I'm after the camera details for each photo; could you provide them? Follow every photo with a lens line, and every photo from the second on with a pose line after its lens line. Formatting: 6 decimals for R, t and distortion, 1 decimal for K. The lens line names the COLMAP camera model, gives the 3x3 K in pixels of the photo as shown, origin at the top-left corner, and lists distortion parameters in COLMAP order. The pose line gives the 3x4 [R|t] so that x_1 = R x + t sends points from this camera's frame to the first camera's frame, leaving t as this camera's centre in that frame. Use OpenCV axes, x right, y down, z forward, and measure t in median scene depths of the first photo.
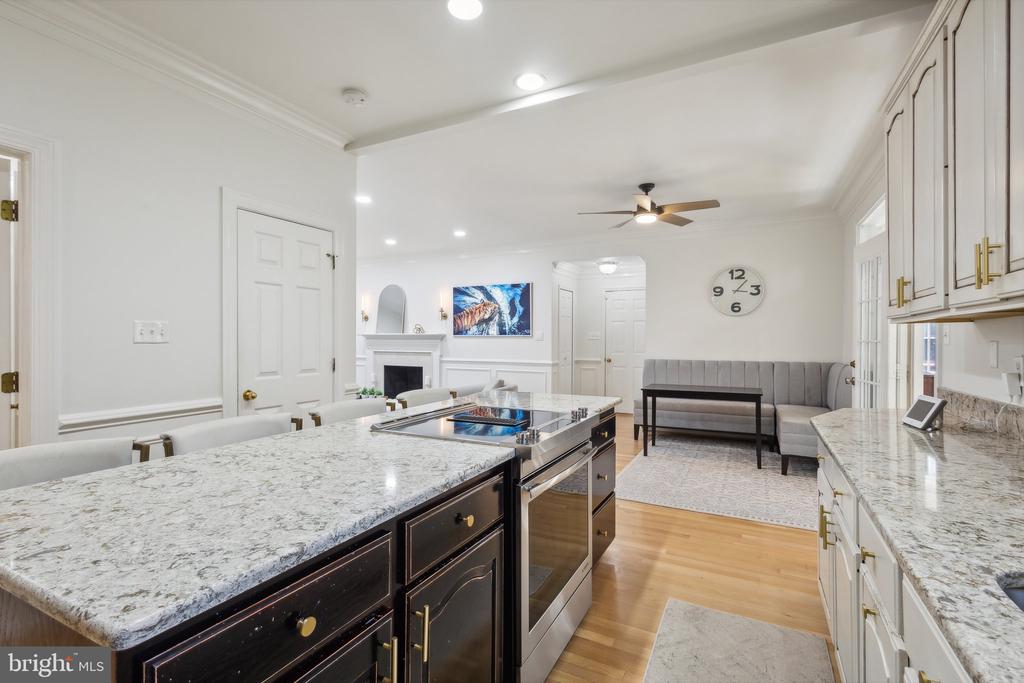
lens RADIAL K [[472.5, 0, 507.8], [0, 472.5, 338.9], [0, 0, 1]] dist [0.008144, -0.001146]
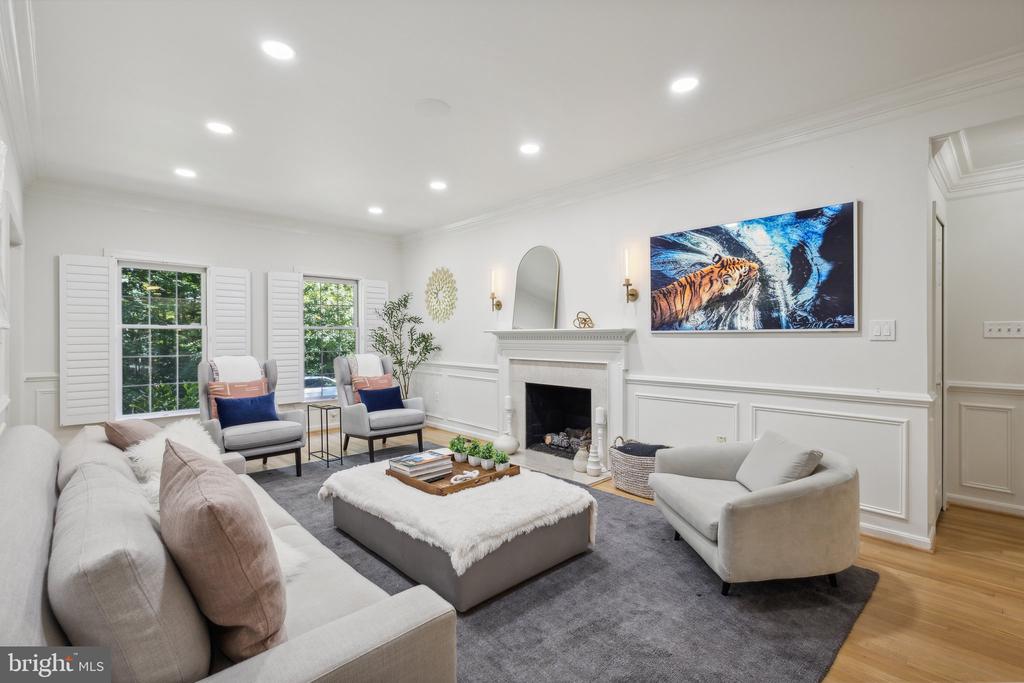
lens RADIAL K [[472.5, 0, 511.2], [0, 472.5, 336.7], [0, 0, 1]] dist [0.008144, -0.001146]
pose [[0.947000, -0.005645, -0.321184, -0.097328], [0.005817, 0.999983, -0.000423, -0.002243], [0.321181, -0.001468, 0.947017, 0.481521]]
